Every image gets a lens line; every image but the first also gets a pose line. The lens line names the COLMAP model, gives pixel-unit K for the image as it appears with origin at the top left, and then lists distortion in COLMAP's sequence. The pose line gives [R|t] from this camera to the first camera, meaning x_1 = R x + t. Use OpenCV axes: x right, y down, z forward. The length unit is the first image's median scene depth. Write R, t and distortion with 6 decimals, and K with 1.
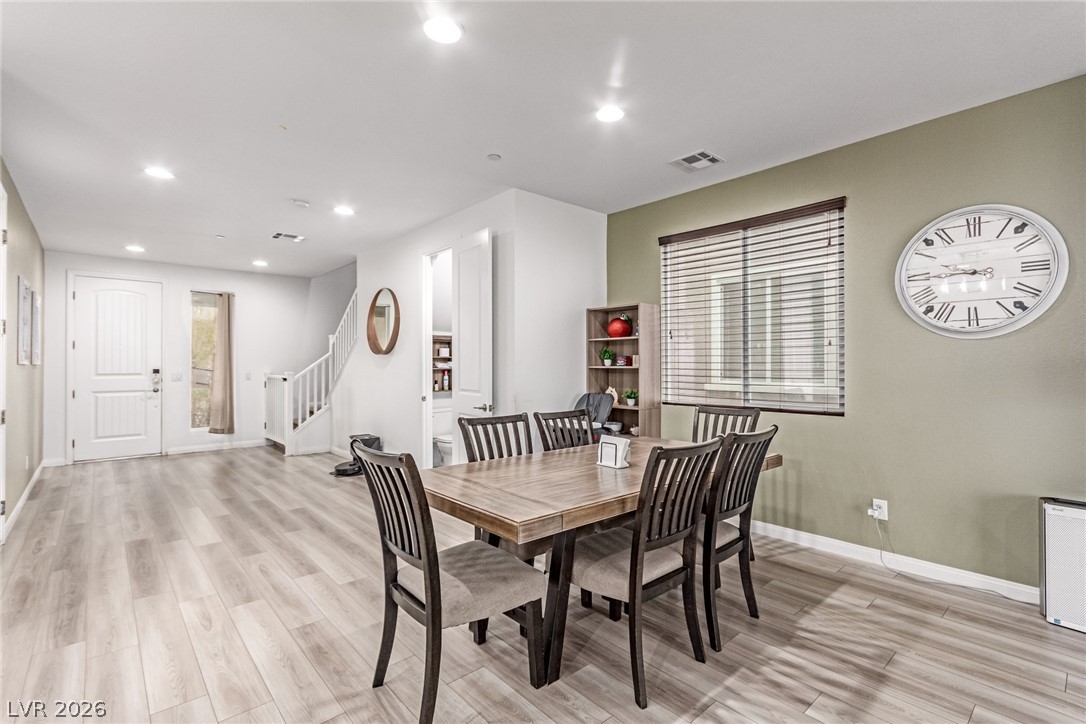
lens RADIAL K [[503.6, 0, 541.3], [0, 503.6, 359.0], [0, 0, 1]] dist [0.004182, 0.001680]
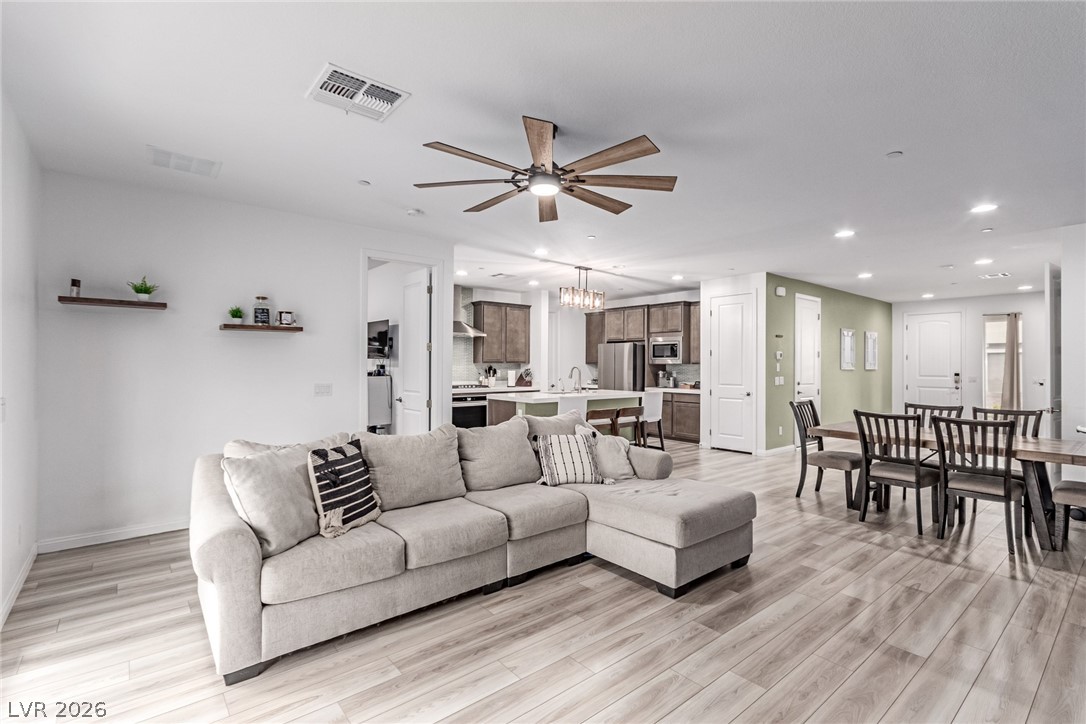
lens RADIAL K [[503.6, 0, 555.9], [0, 503.6, 360.6], [0, 0, 1]] dist [0.004182, 0.001680]
pose [[-0.028052, -0.002796, -0.999603, 1.022908], [0.001534, 0.999995, -0.002840, -0.018954], [0.999605, -0.001613, -0.028047, -0.136419]]
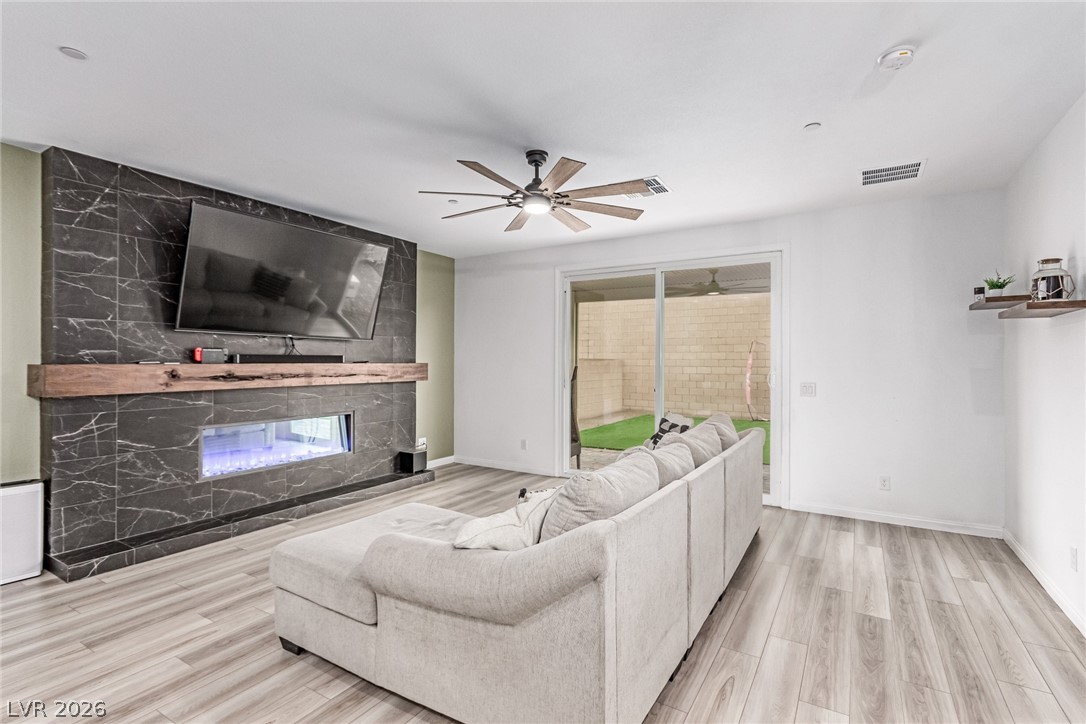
lens RADIAL K [[503.6, 0, 558.5], [0, 503.6, 365.8], [0, 0, 1]] dist [0.004182, 0.001680]
pose [[-0.301930, -0.003297, 0.953325, -0.276961], [-0.007883, 0.999968, 0.000962, -0.011653], [-0.953298, -0.007224, -0.301946, 0.012729]]
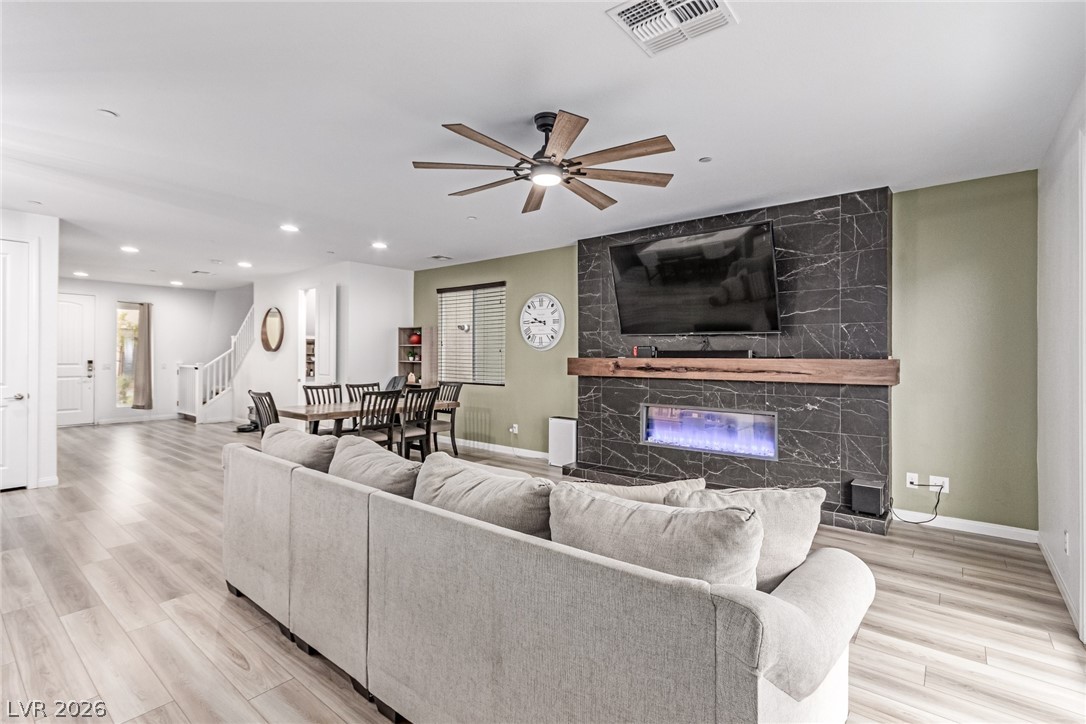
lens RADIAL K [[503.6, 0, 548.7], [0, 503.6, 354.4], [0, 0, 1]] dist [0.004182, 0.001680]
pose [[0.985041, 0.009670, 0.172050, 0.299358], [-0.010563, 0.999935, 0.004275, -0.020415], [-0.171998, -0.006028, 0.985079, -0.776960]]
